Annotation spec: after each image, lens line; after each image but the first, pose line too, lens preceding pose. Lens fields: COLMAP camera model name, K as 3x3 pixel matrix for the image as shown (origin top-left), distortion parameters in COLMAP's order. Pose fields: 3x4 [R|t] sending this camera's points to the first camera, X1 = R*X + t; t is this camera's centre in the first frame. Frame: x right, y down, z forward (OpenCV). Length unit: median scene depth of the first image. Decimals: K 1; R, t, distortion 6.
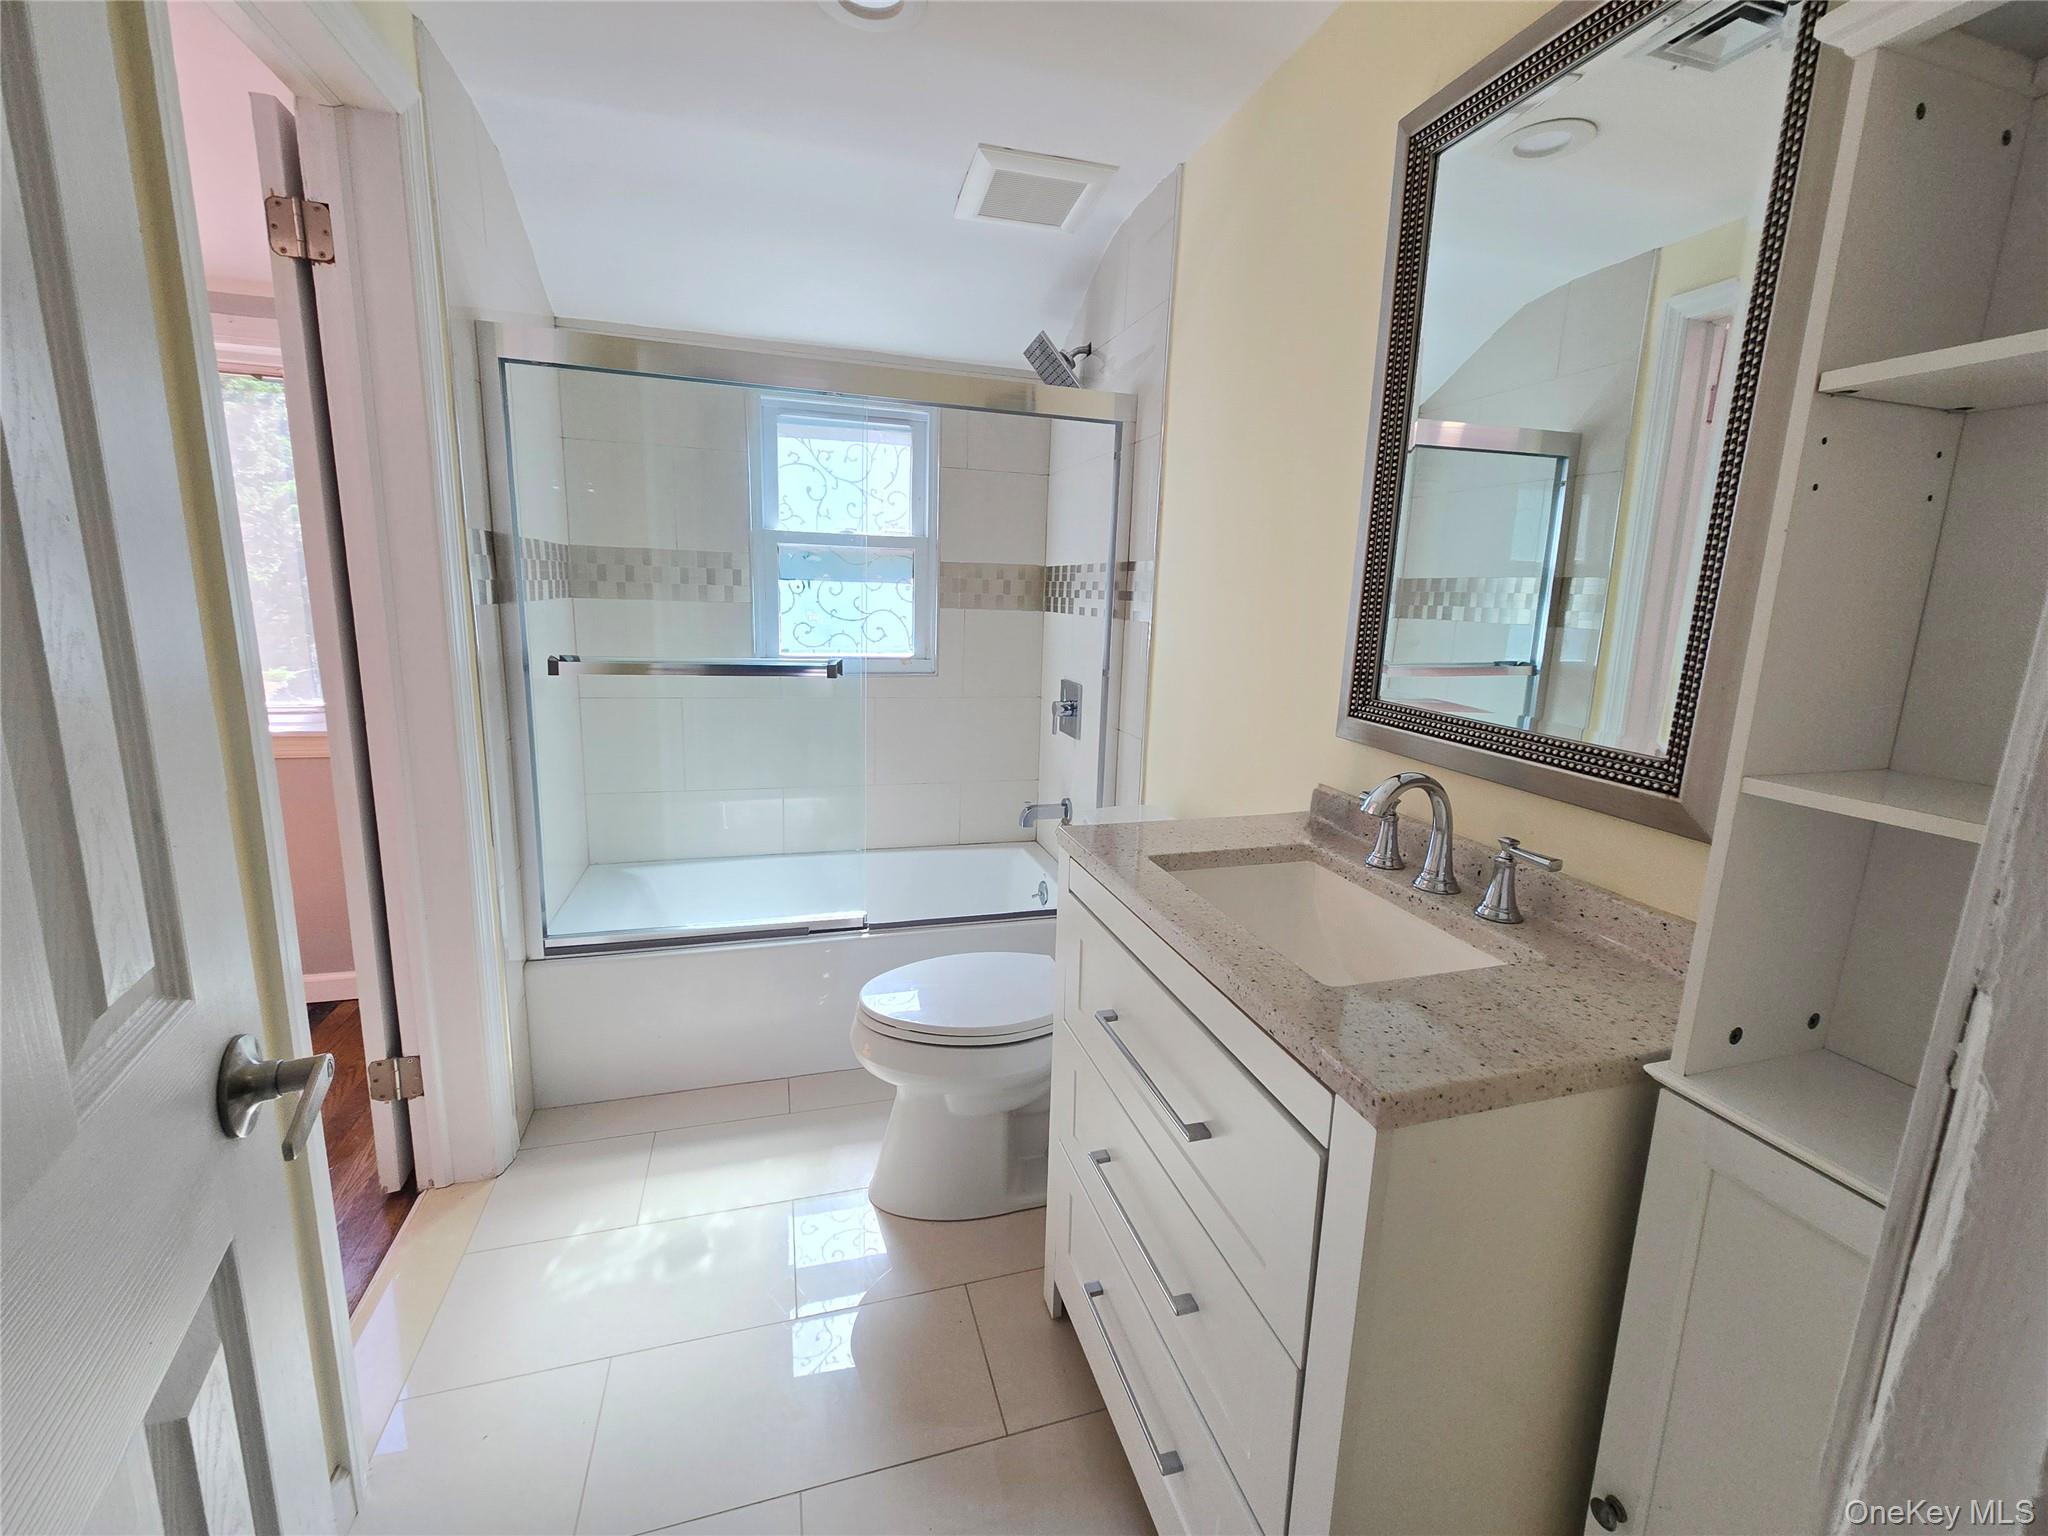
lens RADIAL K [[848.4, 0, 1026.9], [0, 848.4, 756.4], [0, 0, 1]] dist [0.001535, -0.000119]
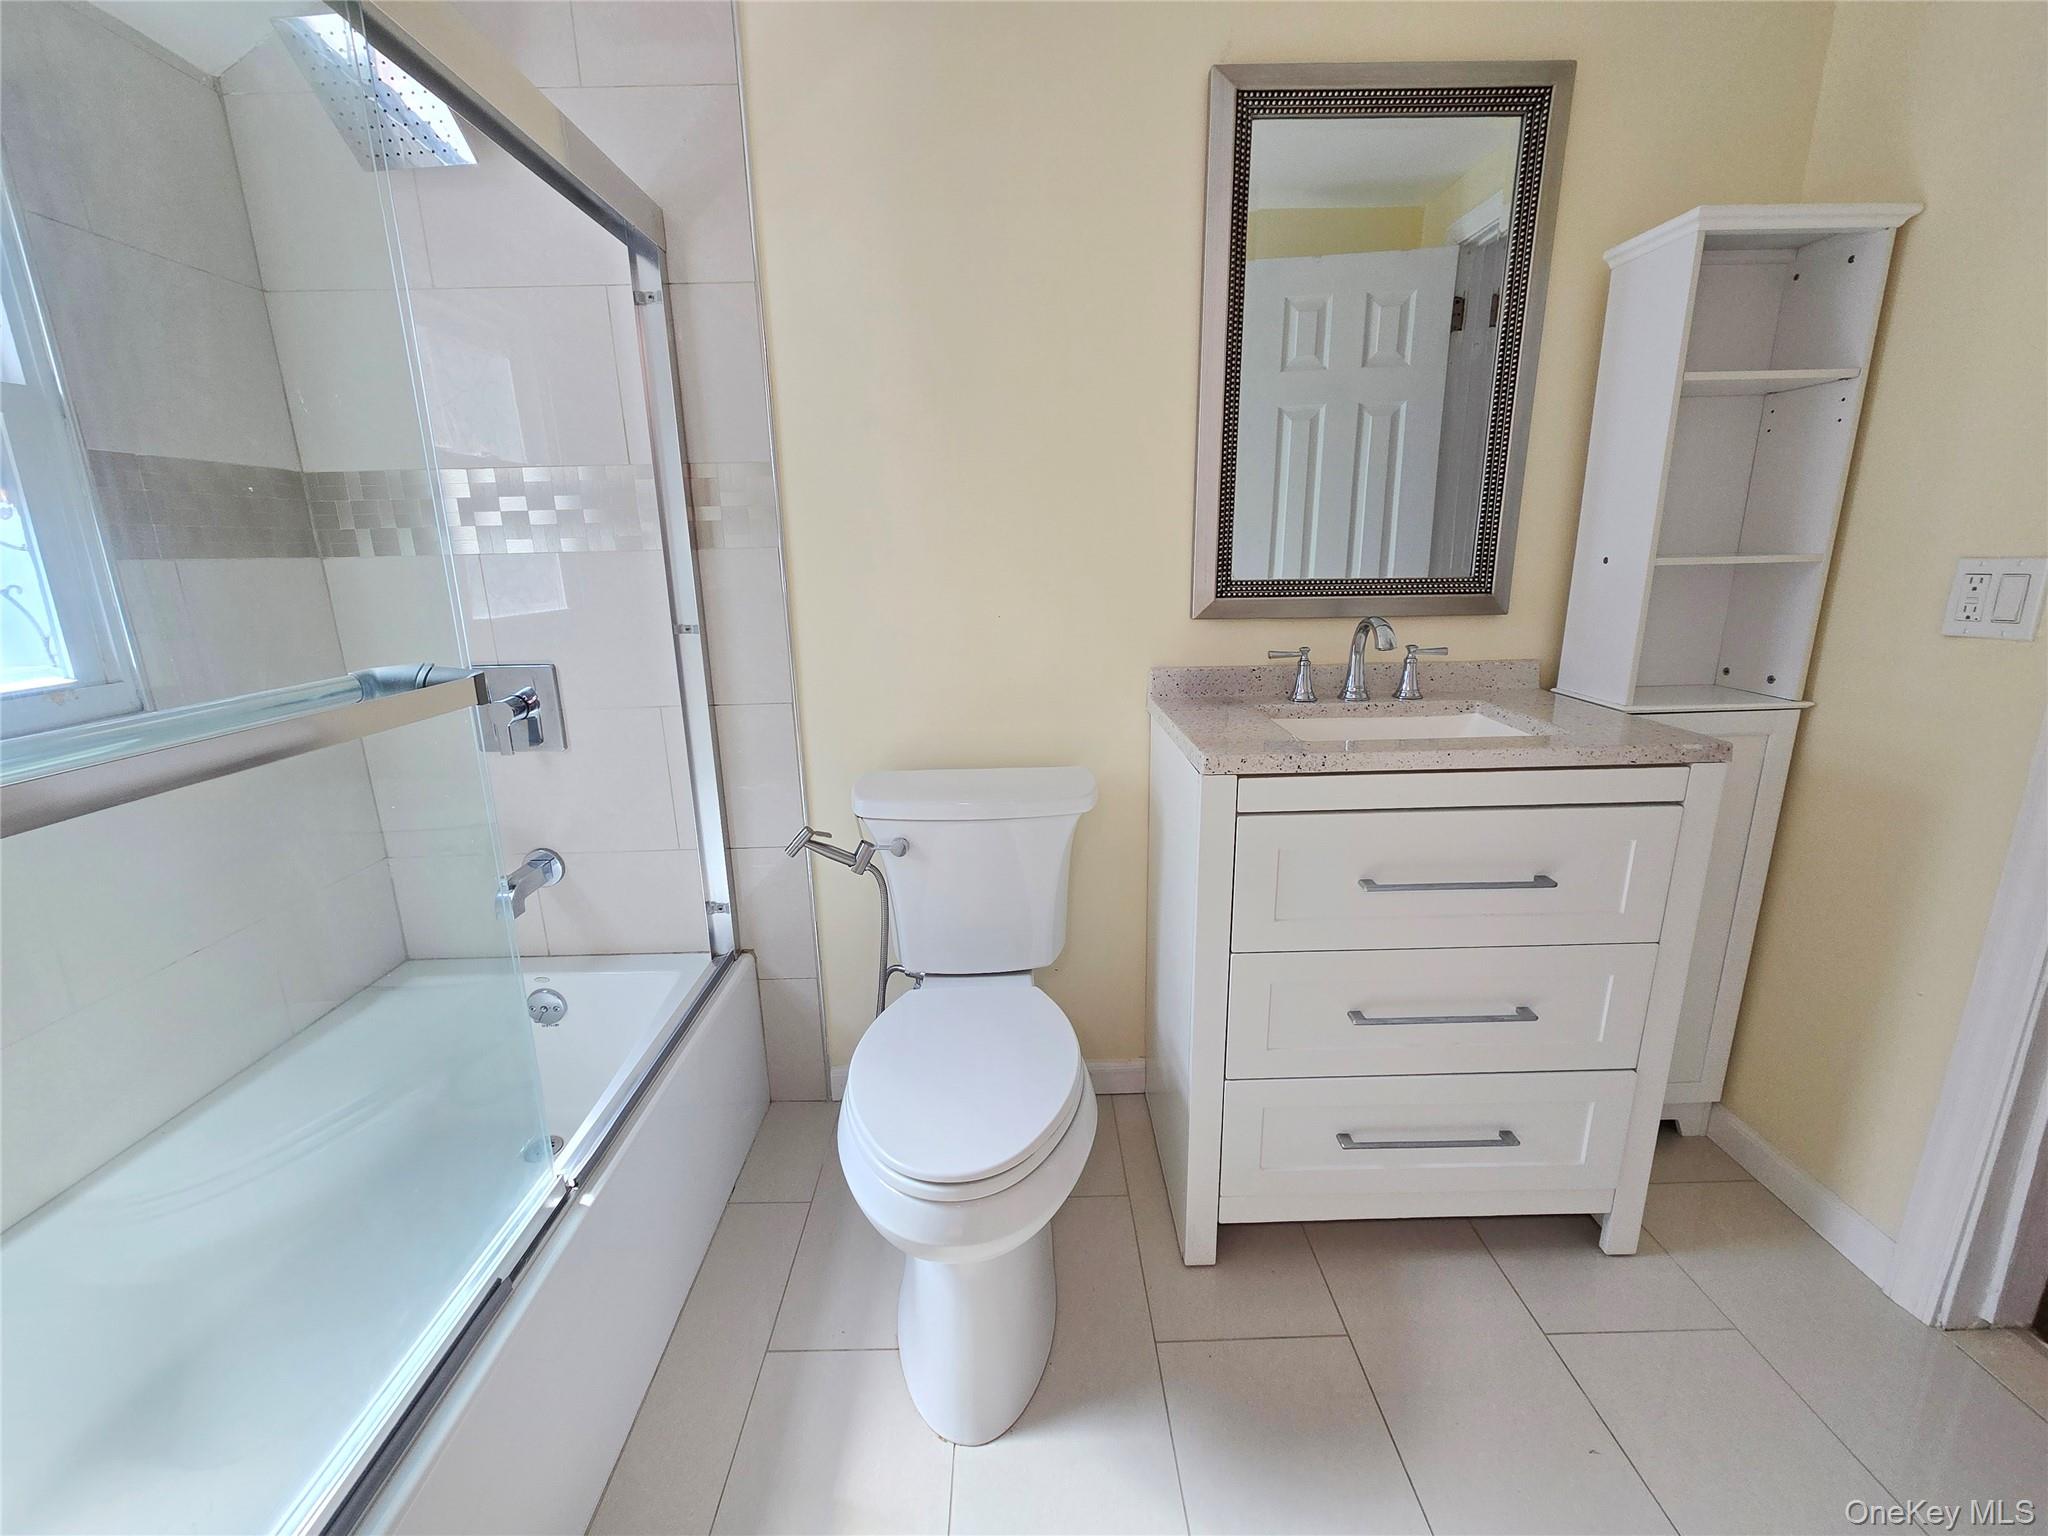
lens RADIAL K [[848.4, 0, 1027.5], [0, 848.4, 752.8], [0, 0, 1]] dist [0.001535, -0.000119]
pose [[0.264203, -0.274175, 0.924676, -0.428372], [0.214694, 0.951406, 0.220758, -0.081213], [-0.940268, 0.140198, 0.310228, 0.464169]]
